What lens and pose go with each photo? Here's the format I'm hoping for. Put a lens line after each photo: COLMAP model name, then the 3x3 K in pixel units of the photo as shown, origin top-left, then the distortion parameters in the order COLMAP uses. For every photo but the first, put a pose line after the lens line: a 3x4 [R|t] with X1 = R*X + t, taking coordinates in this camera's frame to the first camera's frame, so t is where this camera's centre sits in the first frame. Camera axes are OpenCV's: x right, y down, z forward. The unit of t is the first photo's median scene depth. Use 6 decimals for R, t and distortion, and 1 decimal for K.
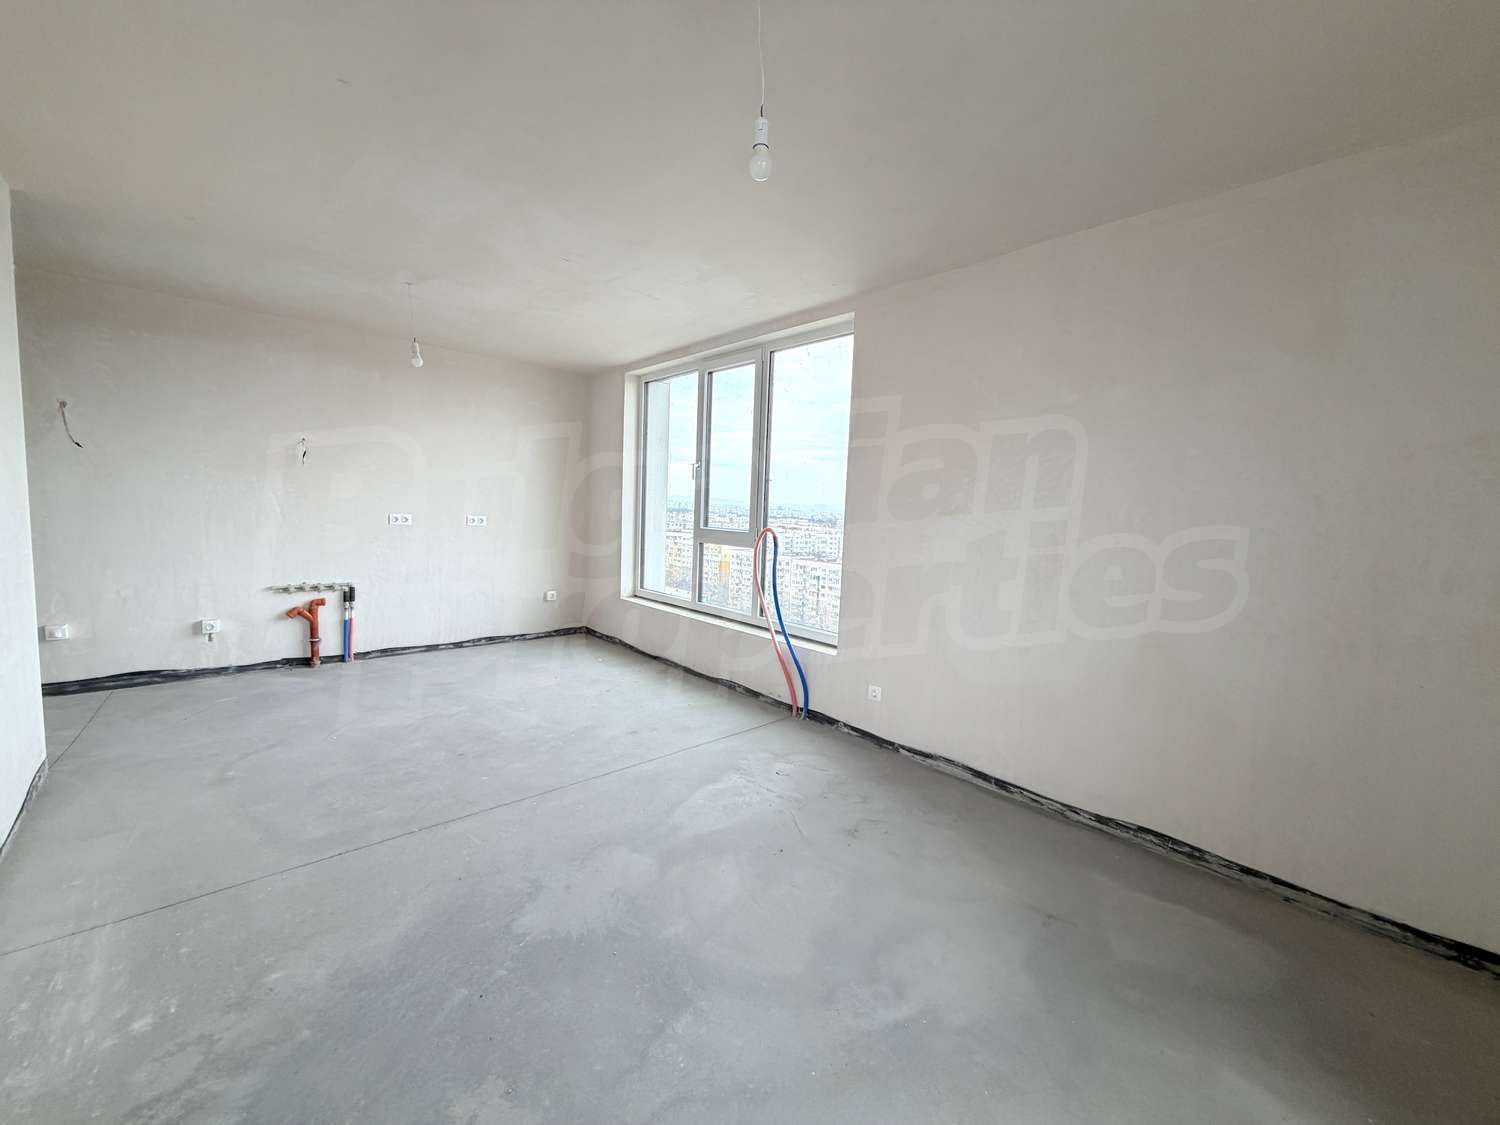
lens RADIAL K [[607.5, 0, 750.0], [0, 607.5, 562.5], [0, 0, 1]] dist [-0.000137, -0.000077]
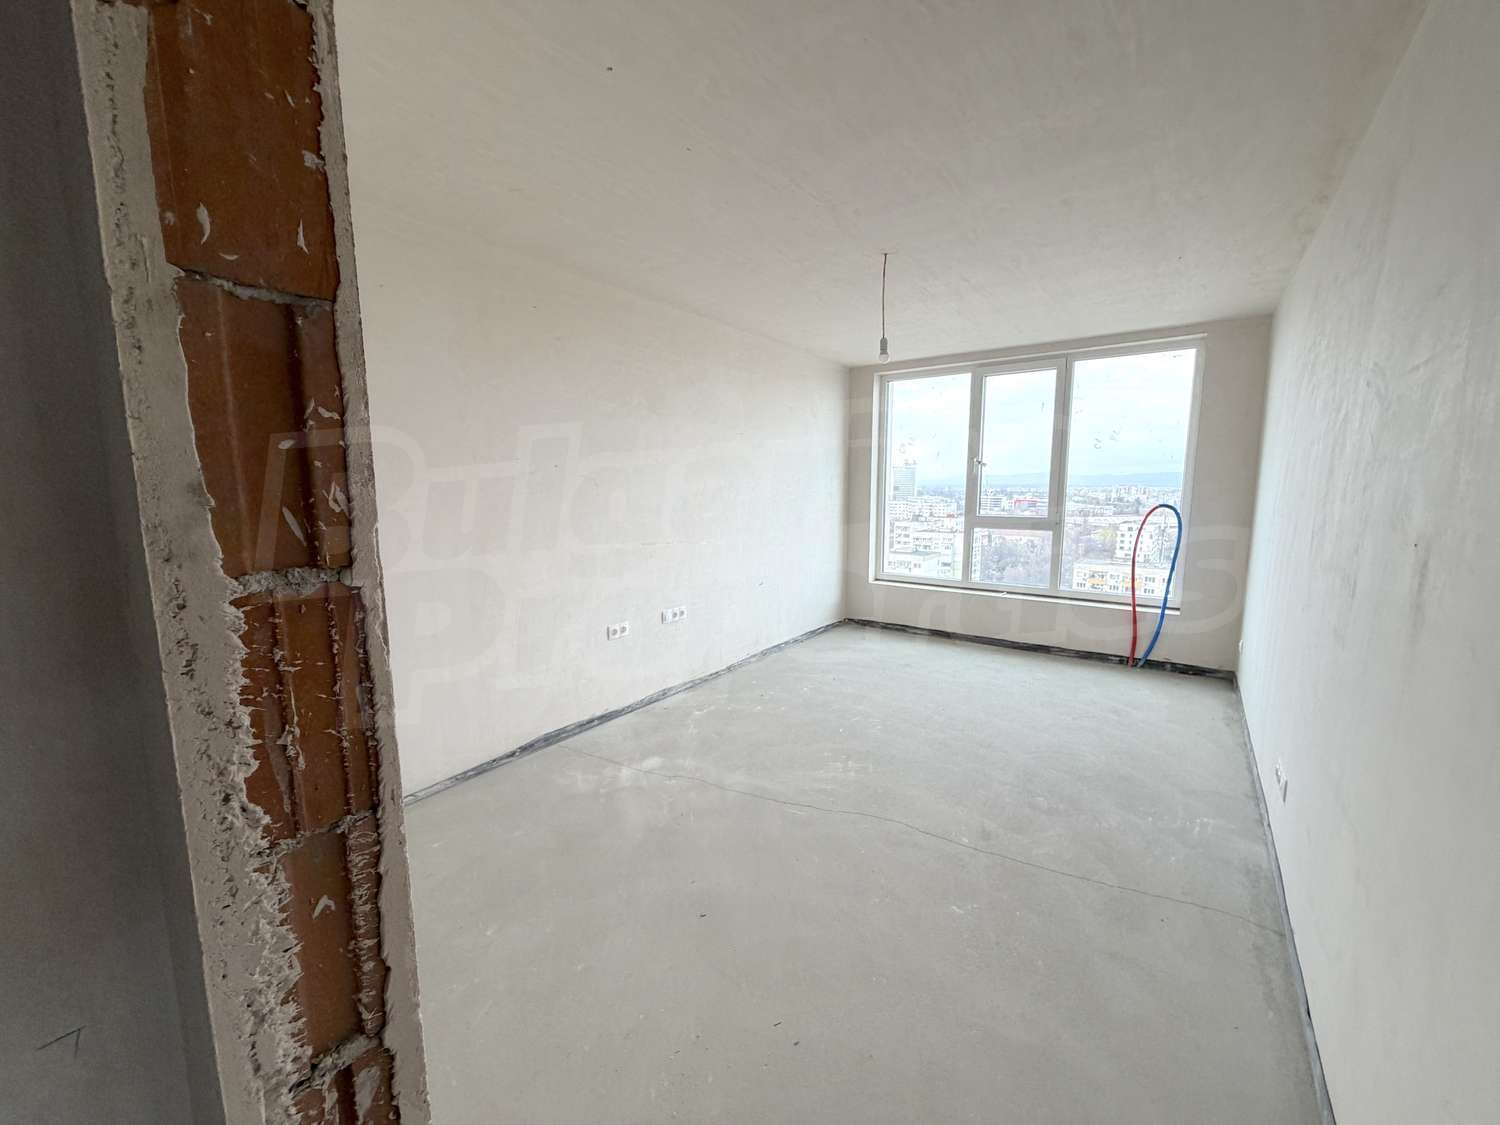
lens RADIAL K [[607.5, 0, 750.0], [0, 607.5, 562.5], [0, 0, 1]] dist [-0.000137, -0.000077]
pose [[0.980197, -0.065133, 0.187007, -0.742148], [0.055913, 0.996965, 0.054166, -0.056266], [-0.189967, -0.042637, 0.980864, -0.027686]]
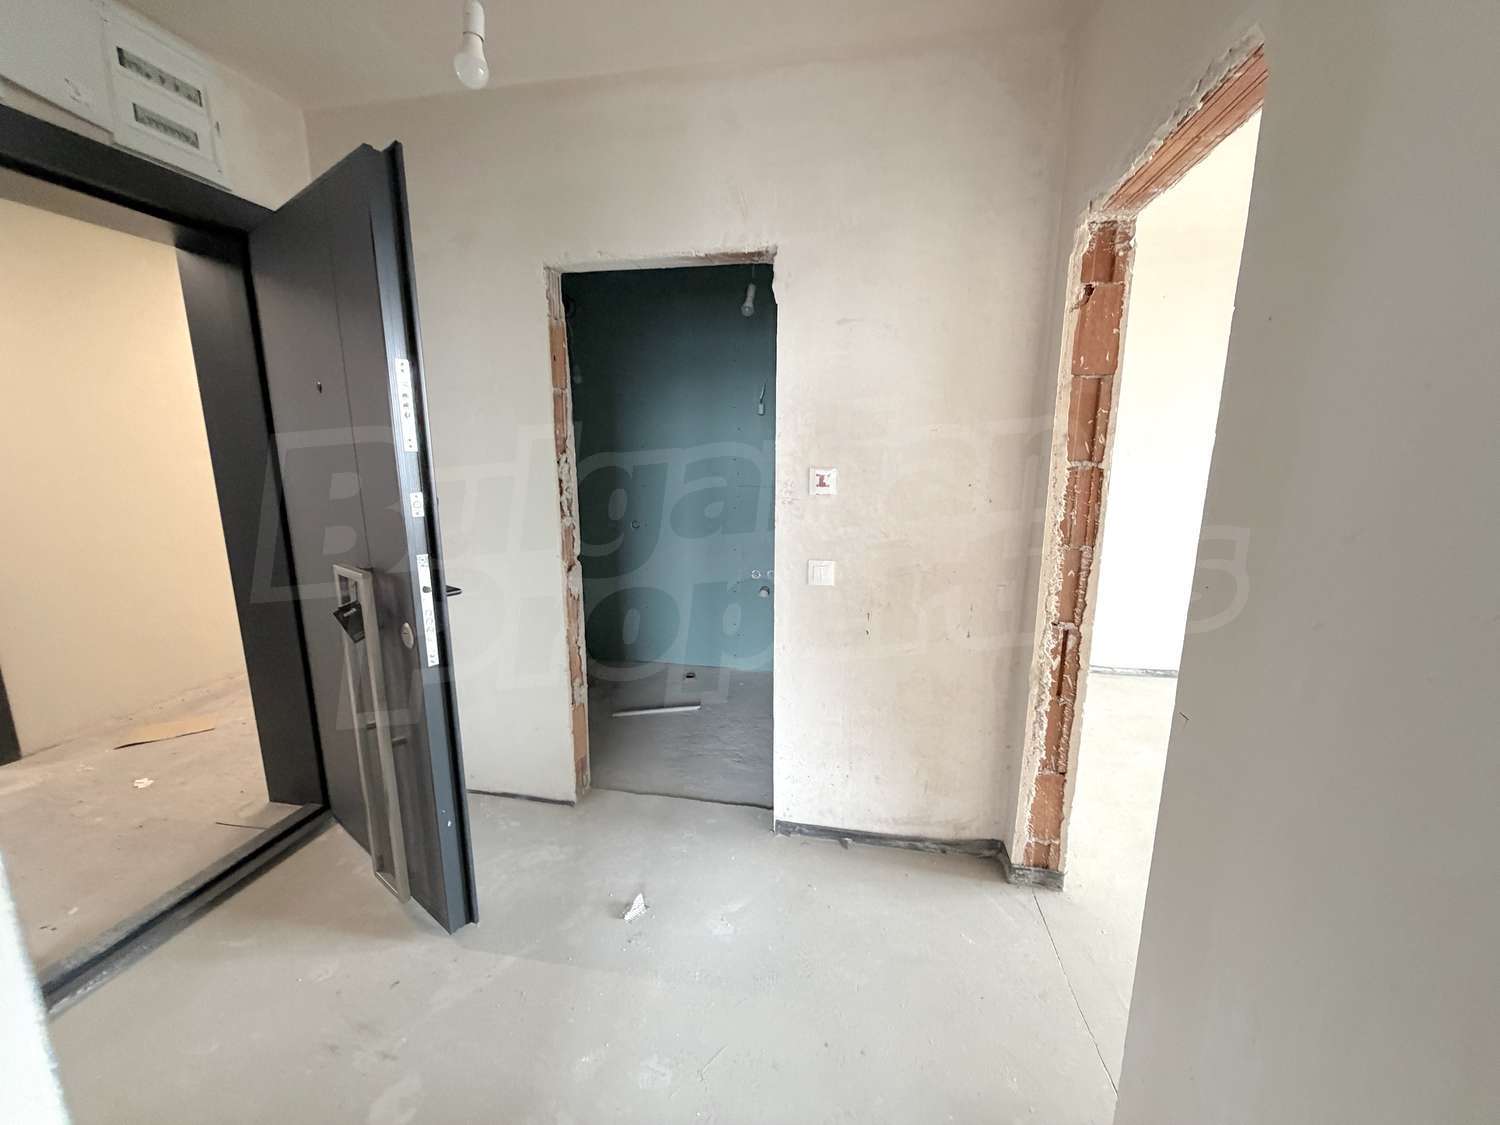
lens RADIAL K [[607.5, 0, 750.0], [0, 607.5, 562.5], [0, 0, 1]] dist [-0.000137, -0.000077]
pose [[0.605022, 0.117460, -0.787497, -0.634329], [-0.048750, 0.992668, 0.110609, -0.024693], [0.794715, -0.028530, 0.606312, -0.276814]]
